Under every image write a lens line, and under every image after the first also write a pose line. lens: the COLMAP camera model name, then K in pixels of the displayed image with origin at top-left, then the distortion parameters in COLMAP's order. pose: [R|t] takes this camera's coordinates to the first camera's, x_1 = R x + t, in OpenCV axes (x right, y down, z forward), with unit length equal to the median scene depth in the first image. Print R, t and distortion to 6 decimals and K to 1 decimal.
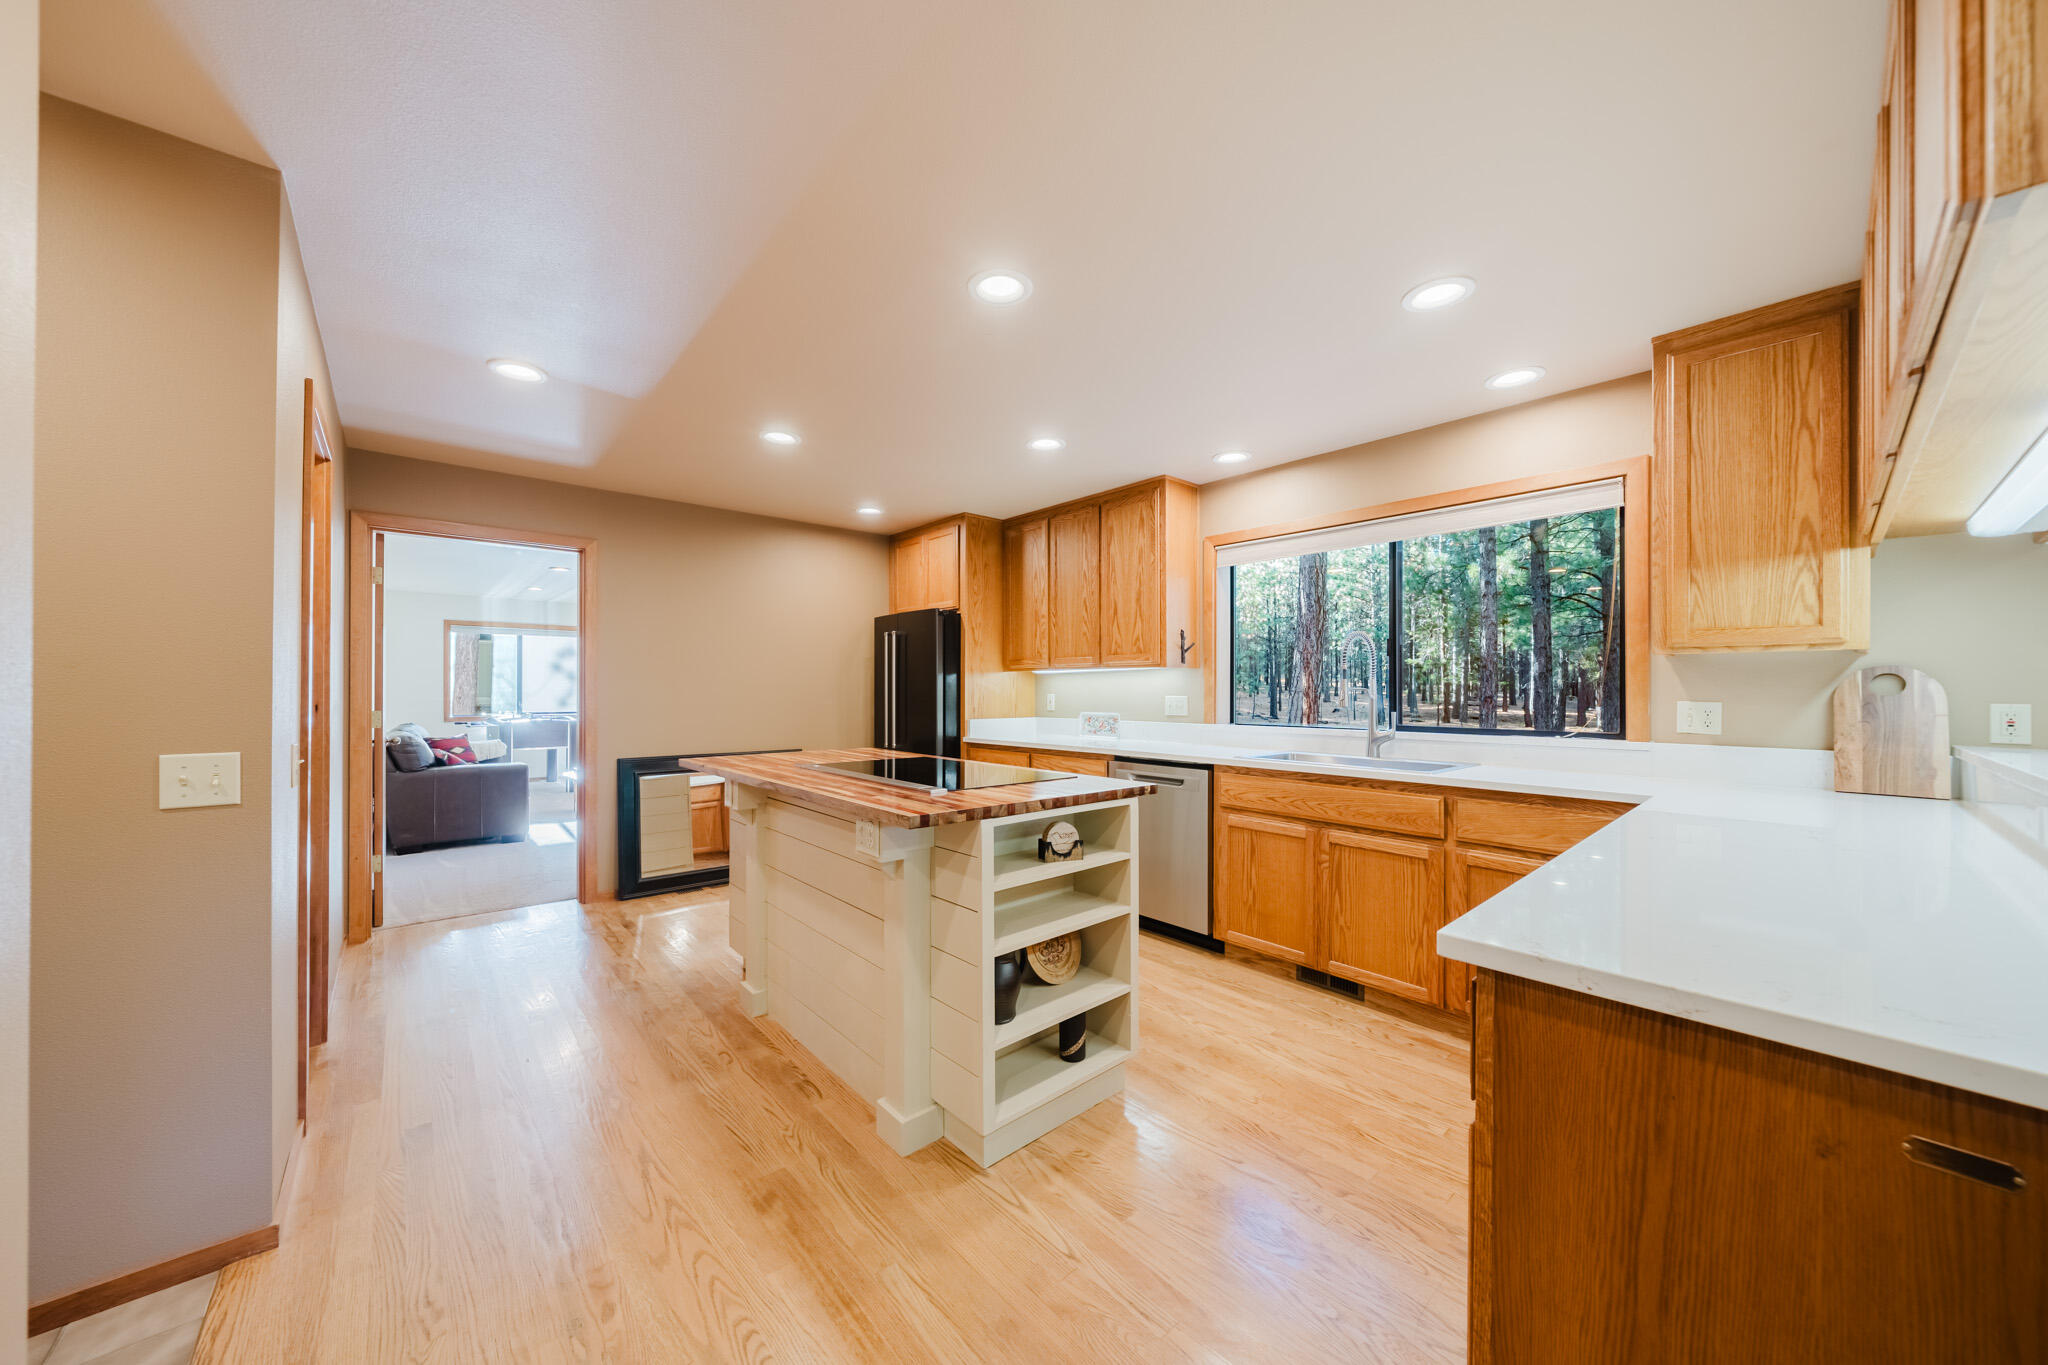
lens RADIAL K [[711.2, 0, 1022.0], [0, 711.2, 688.9], [0, 0, 1]] dist [-0.001219, -0.000008]
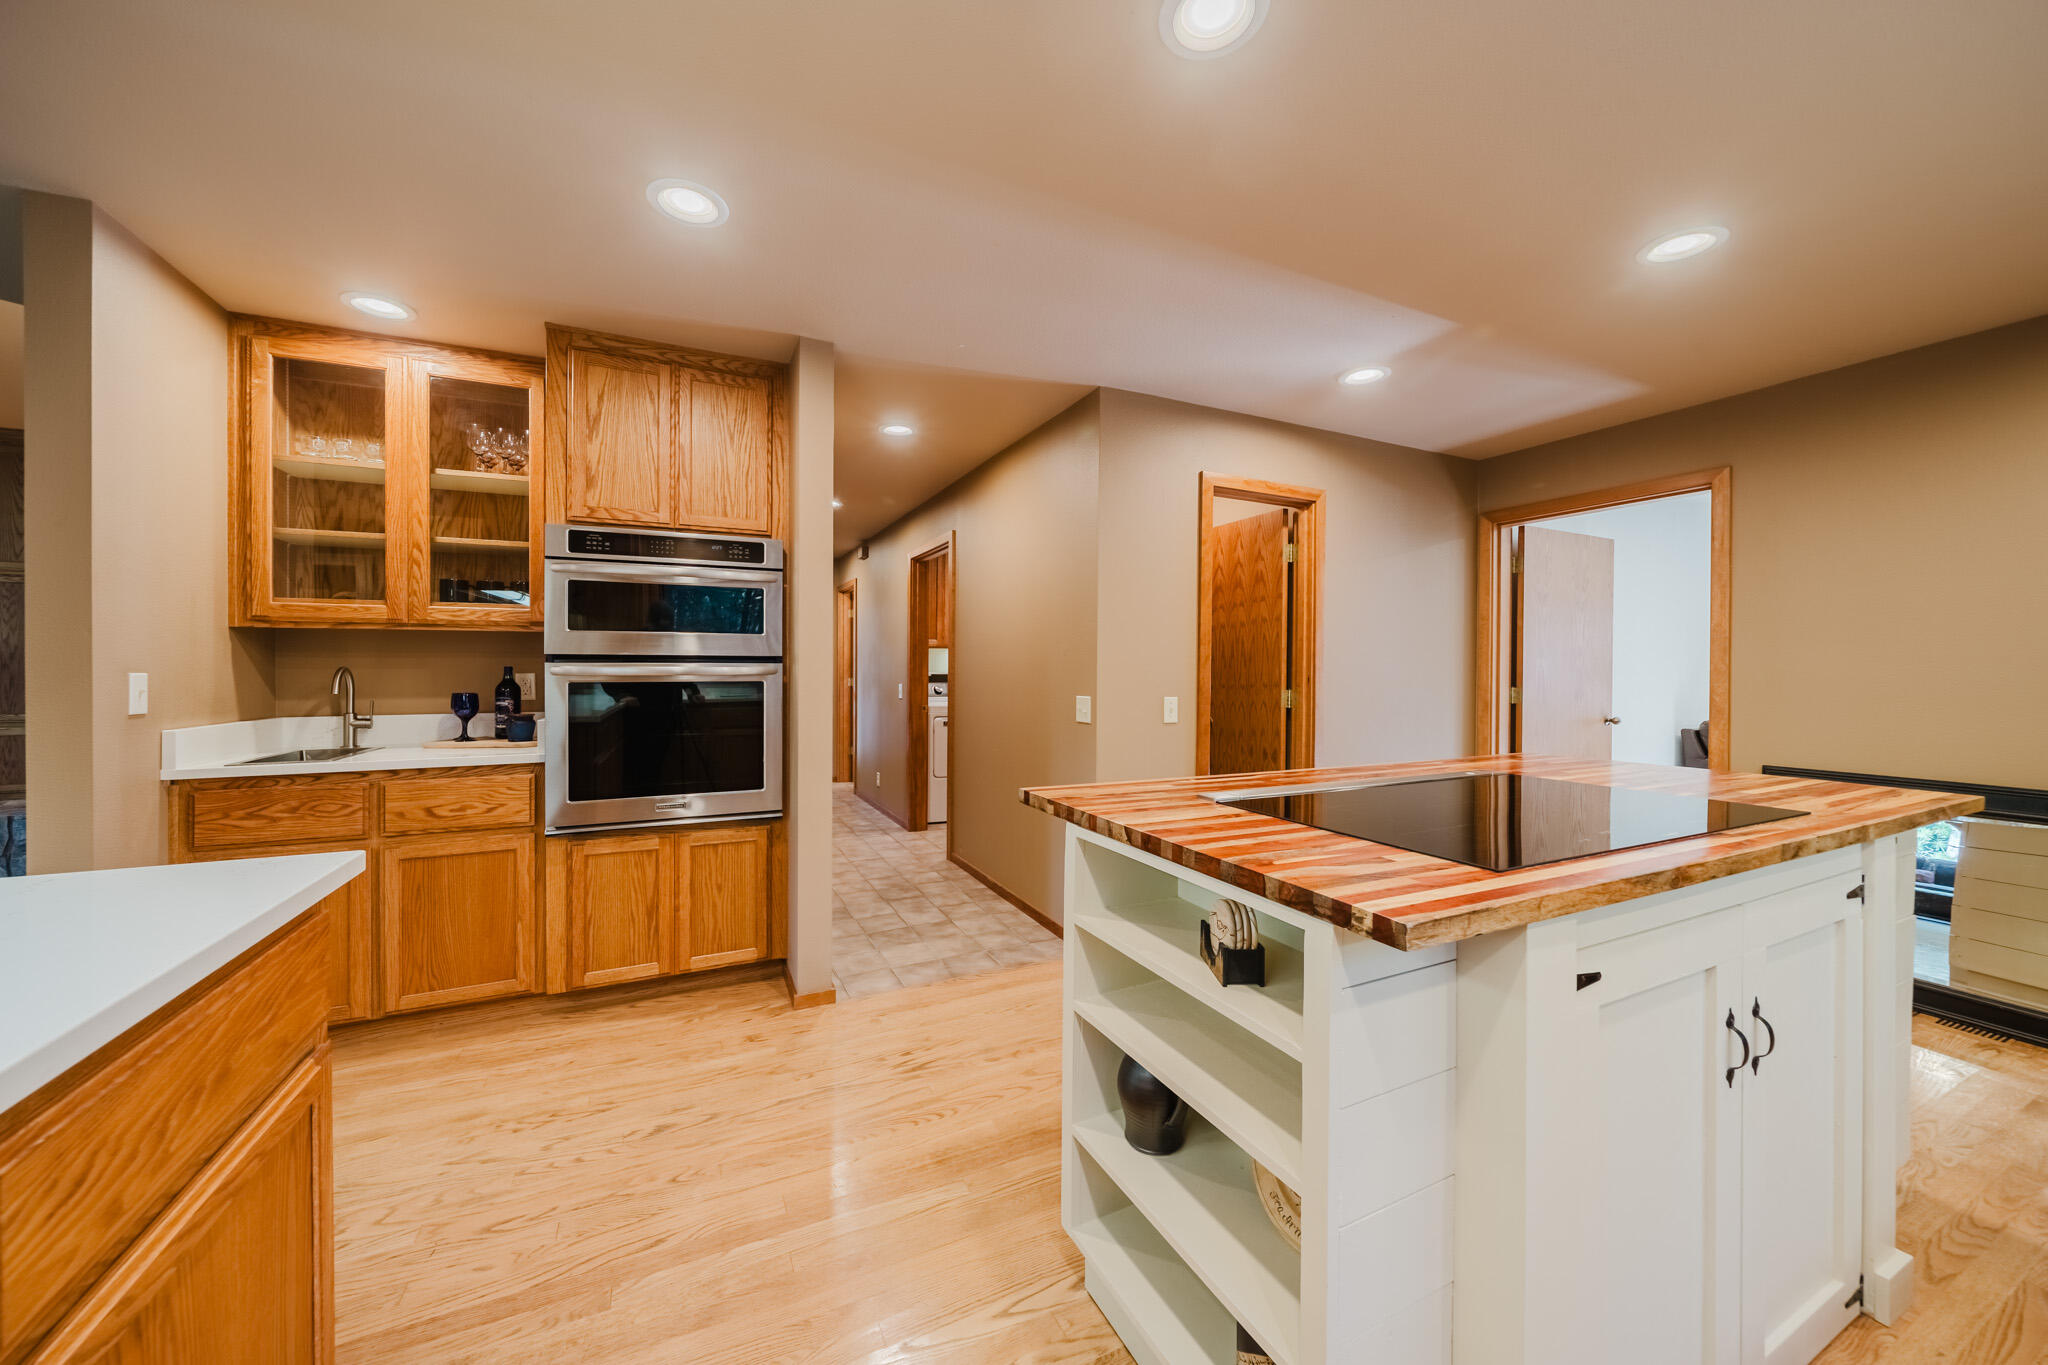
lens RADIAL K [[711.5, 0, 1005.8], [0, 711.5, 670.5], [0, 0, 1]] dist [-0.038013, -0.000023]
pose [[-0.269743, -0.000830, -0.962932, 0.322499], [-0.004758, 0.999989, 0.000471, 0.008664], [0.962921, 0.004709, -0.269744, 0.518957]]
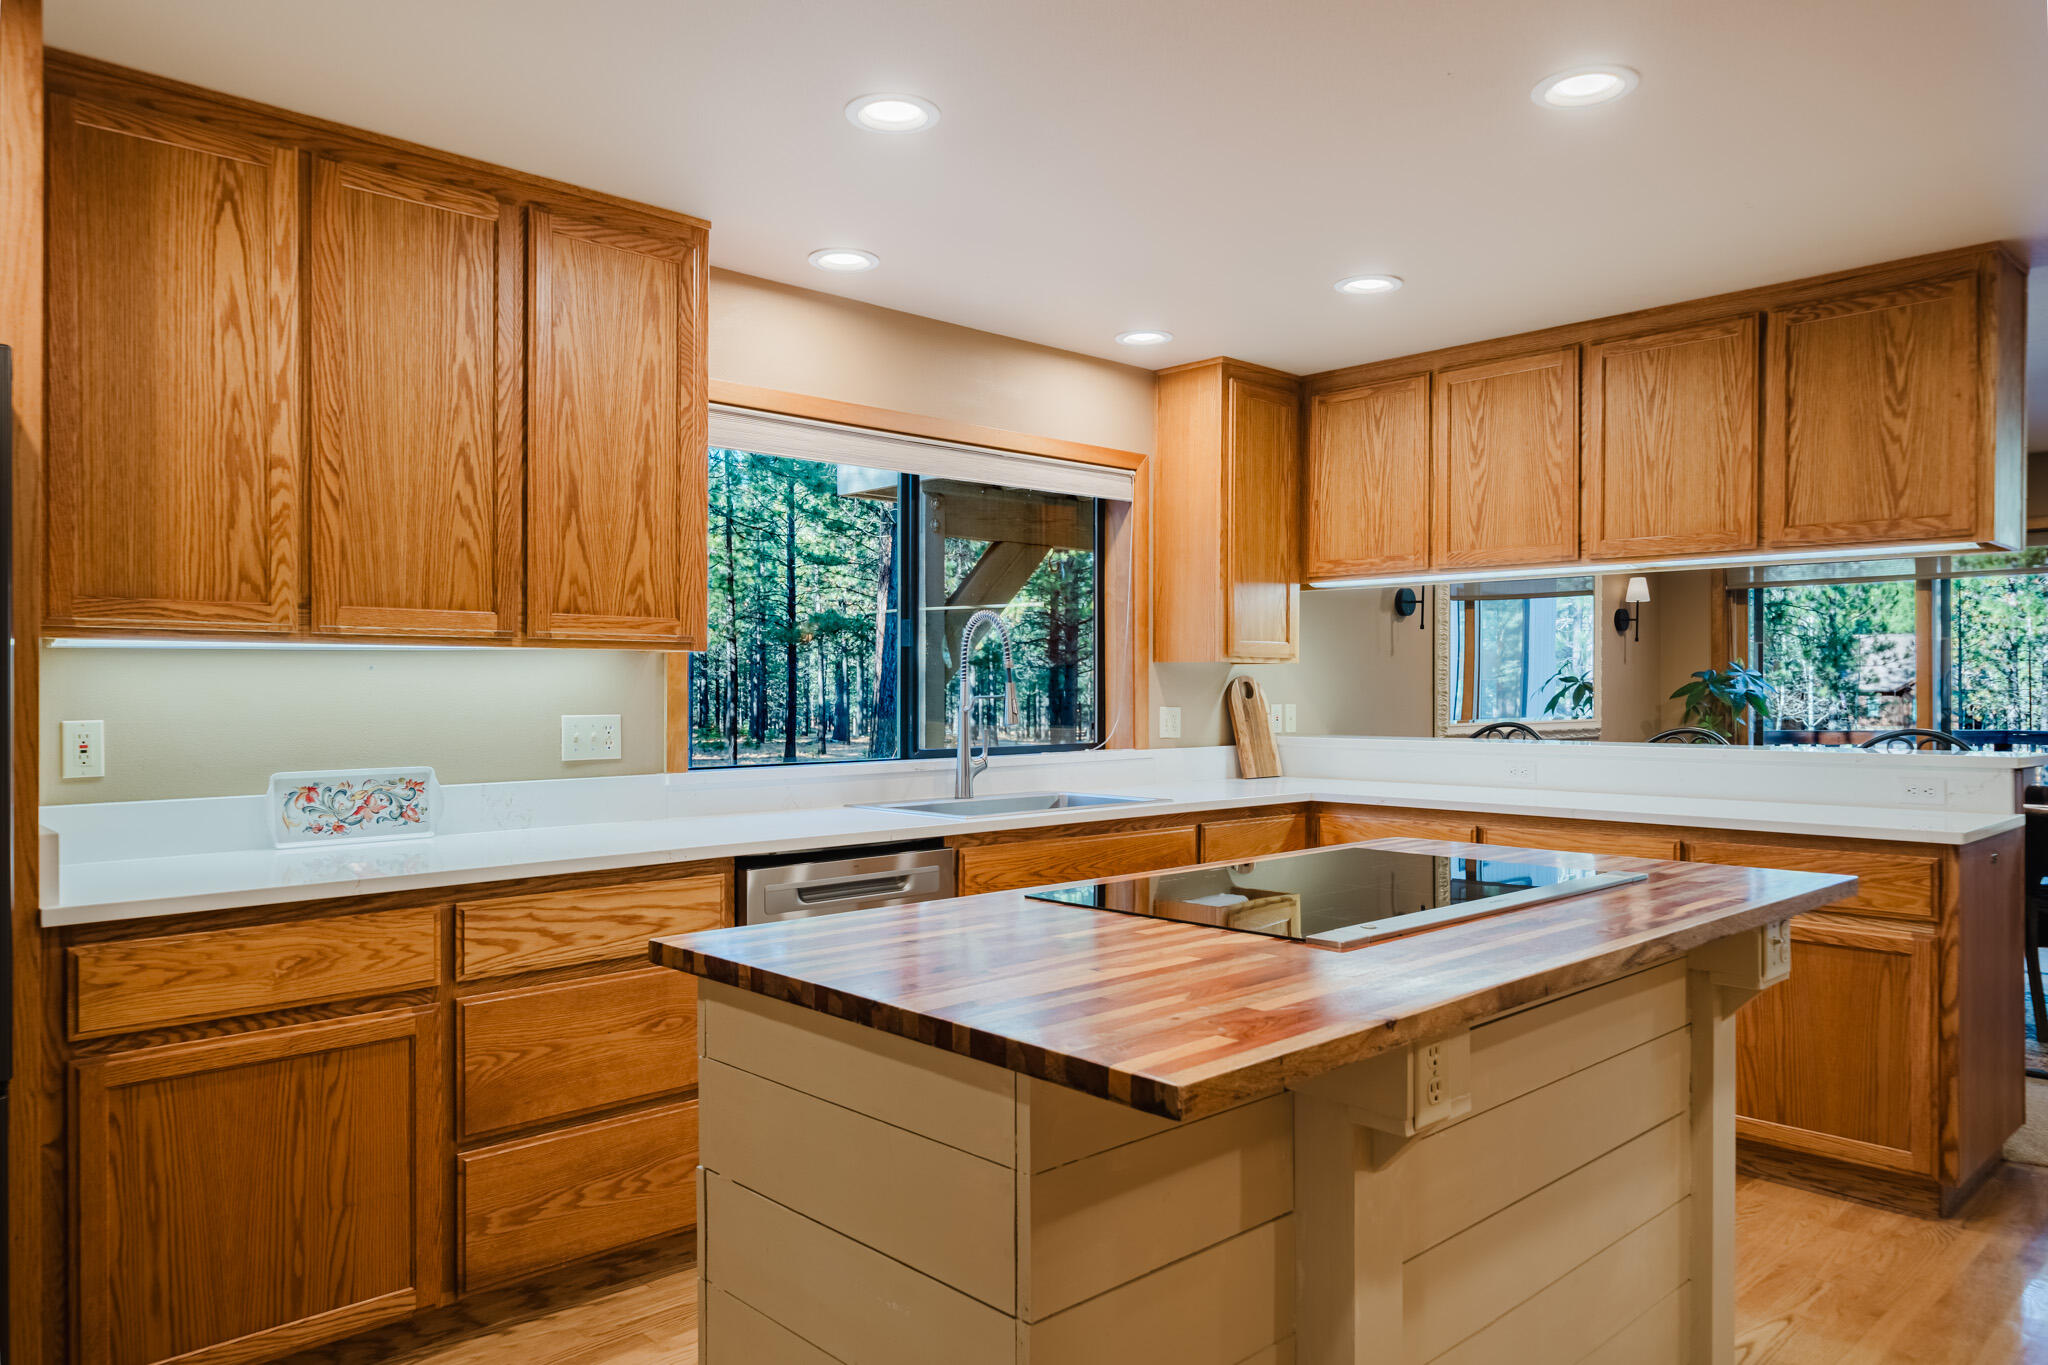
lens RADIAL K [[1389.8, 0, 1024.0], [0, 1389.8, 682.5], [0, 0, 1]] dist [0.004609, 0.002077]
pose [[-0.043669, 0.000258, 0.999046, -0.666476], [0.000633, 1.000000, -0.000231, -0.009768], [-0.999046, 0.000622, -0.043669, 0.816236]]
